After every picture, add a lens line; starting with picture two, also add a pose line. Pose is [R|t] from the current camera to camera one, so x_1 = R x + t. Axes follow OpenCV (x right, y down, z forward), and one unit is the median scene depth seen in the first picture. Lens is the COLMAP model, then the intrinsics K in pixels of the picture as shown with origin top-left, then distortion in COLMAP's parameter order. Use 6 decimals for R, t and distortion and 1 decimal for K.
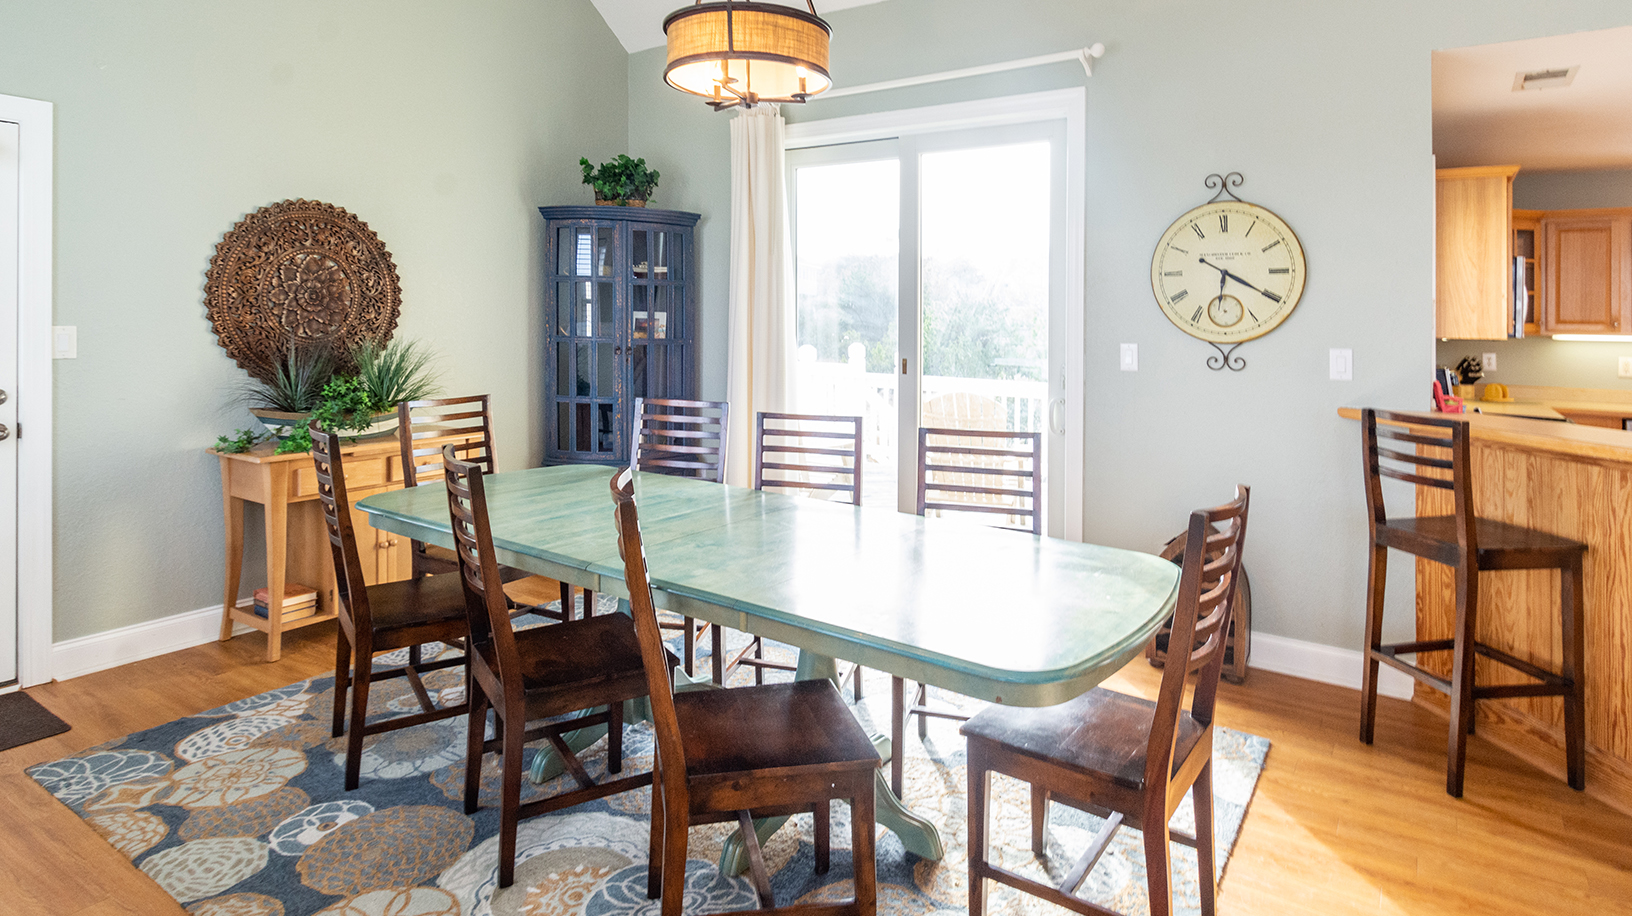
lens RADIAL K [[900.3, 0, 819.1], [0, 900.3, 316.8], [0, 0, 1]] dist [0.002847, 0.001492]
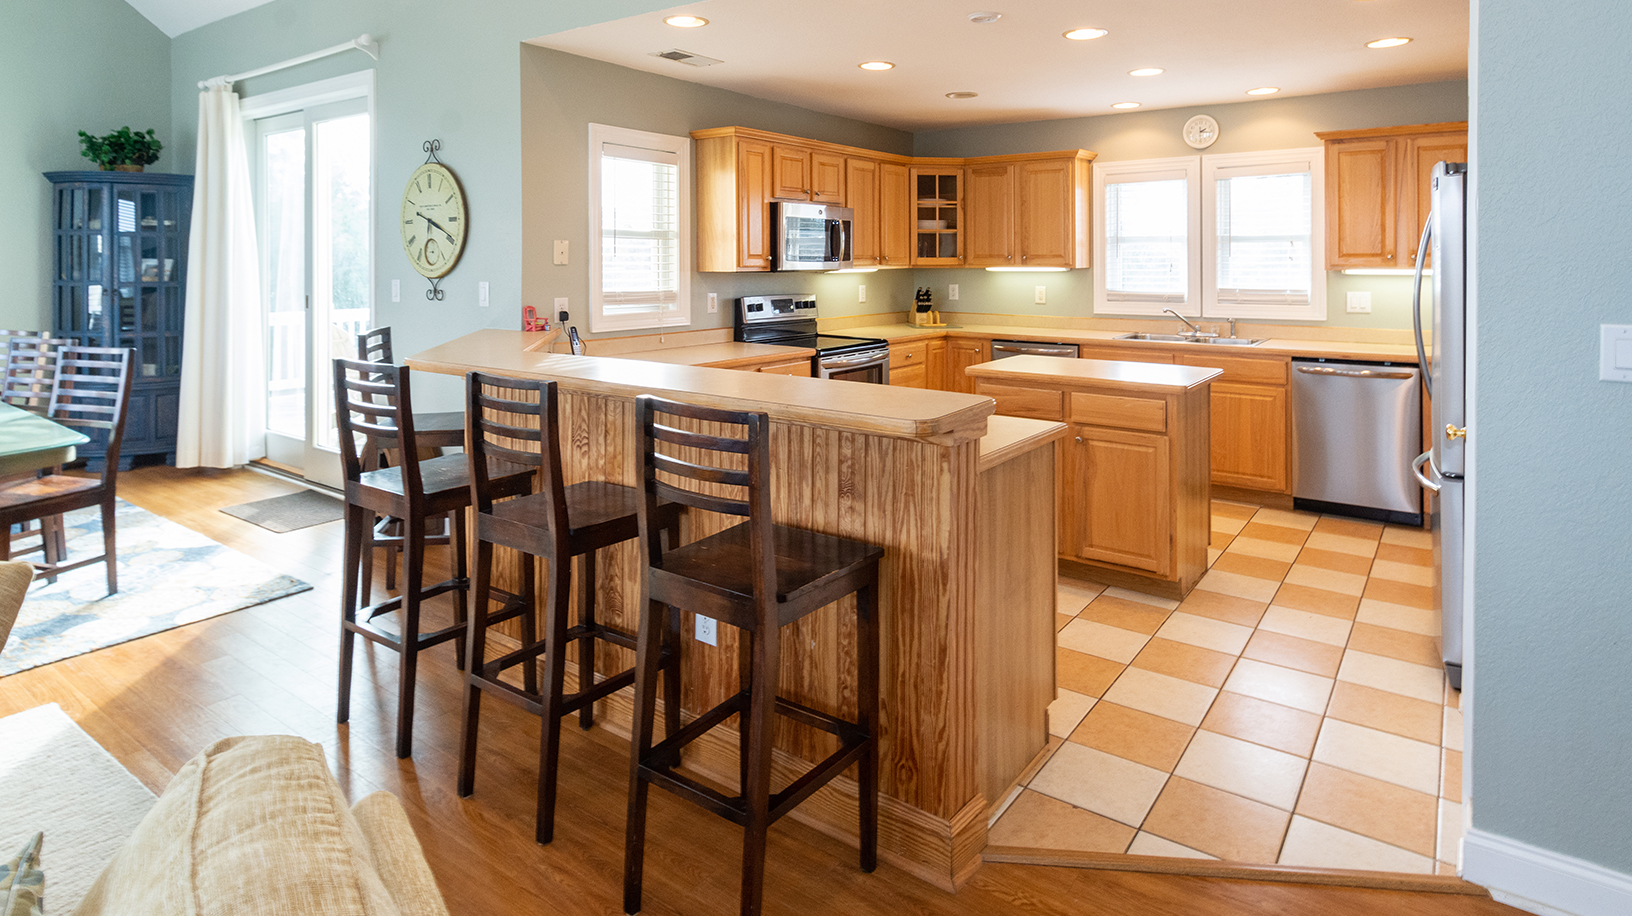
lens RADIAL K [[888.8, 0, 816.9], [0, 888.8, 273.4], [0, 0, 1]] dist [0.006142, -0.000296]
pose [[0.999339, -0.014479, -0.033359, 0.881816], [0.014983, 0.999777, 0.014904, 0.010808], [0.033136, -0.015394, 0.999332, -0.172679]]
